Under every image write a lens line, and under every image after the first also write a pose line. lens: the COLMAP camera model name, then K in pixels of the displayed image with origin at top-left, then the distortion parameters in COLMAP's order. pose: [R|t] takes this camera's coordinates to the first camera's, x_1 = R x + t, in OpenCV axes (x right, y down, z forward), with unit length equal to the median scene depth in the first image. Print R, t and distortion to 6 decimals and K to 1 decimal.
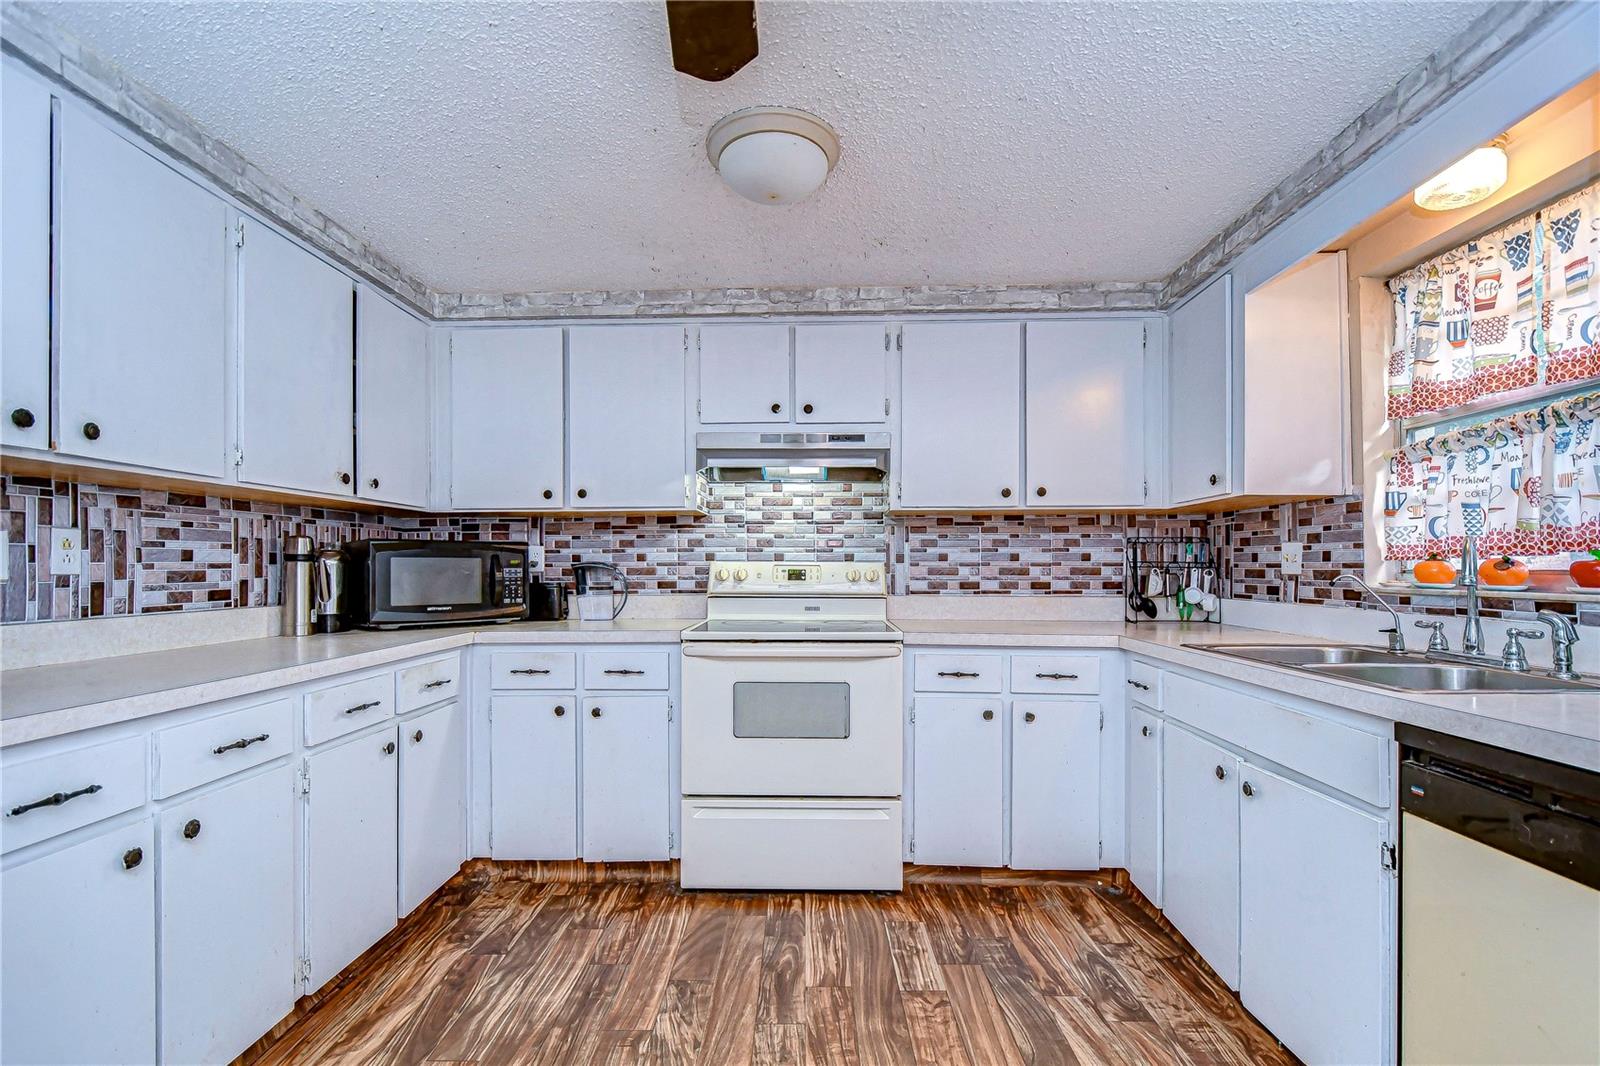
lens RADIAL K [[717.0, 0, 802.7], [0, 717.0, 577.1], [0, 0, 1]] dist [0.017192, -0.016447]
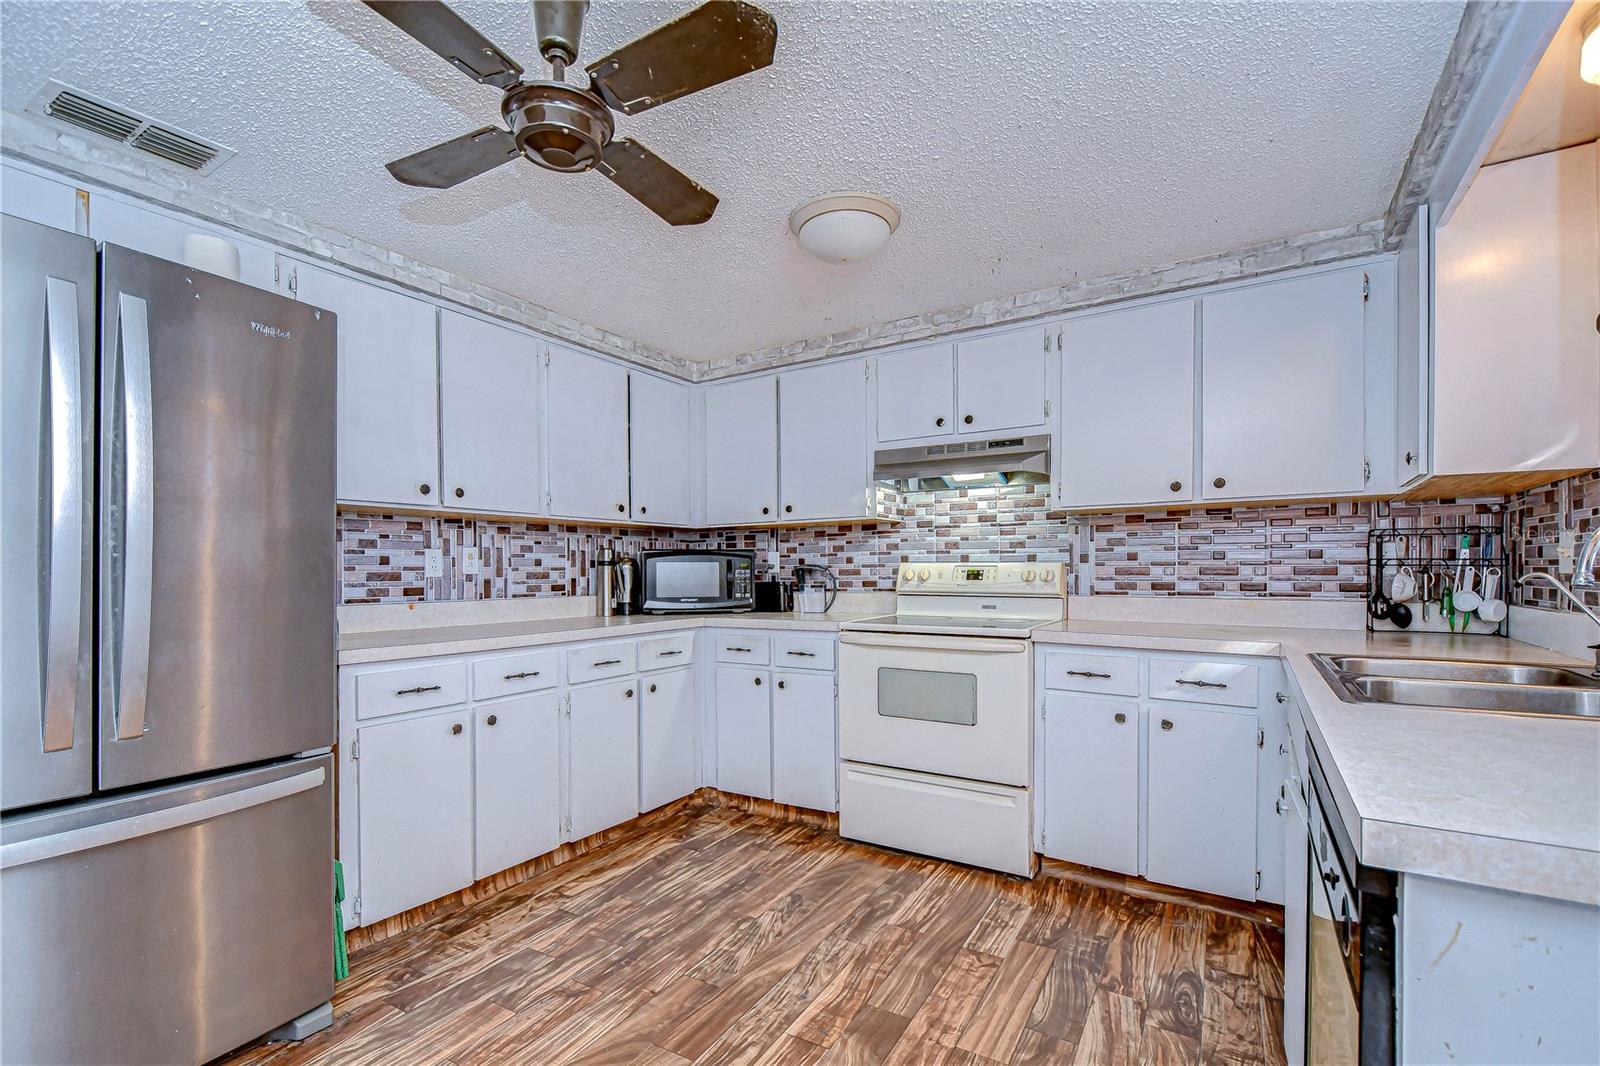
lens RADIAL K [[722.5, 0, 792.8], [0, 722.5, 596.2], [0, 0, 1]] dist [0.003367, -0.000521]
pose [[0.858658, 0.014721, -0.512338, 0.360278], [-0.002706, 0.999704, 0.024189, 0.003614], [0.512542, -0.019384, 0.858443, -0.065573]]
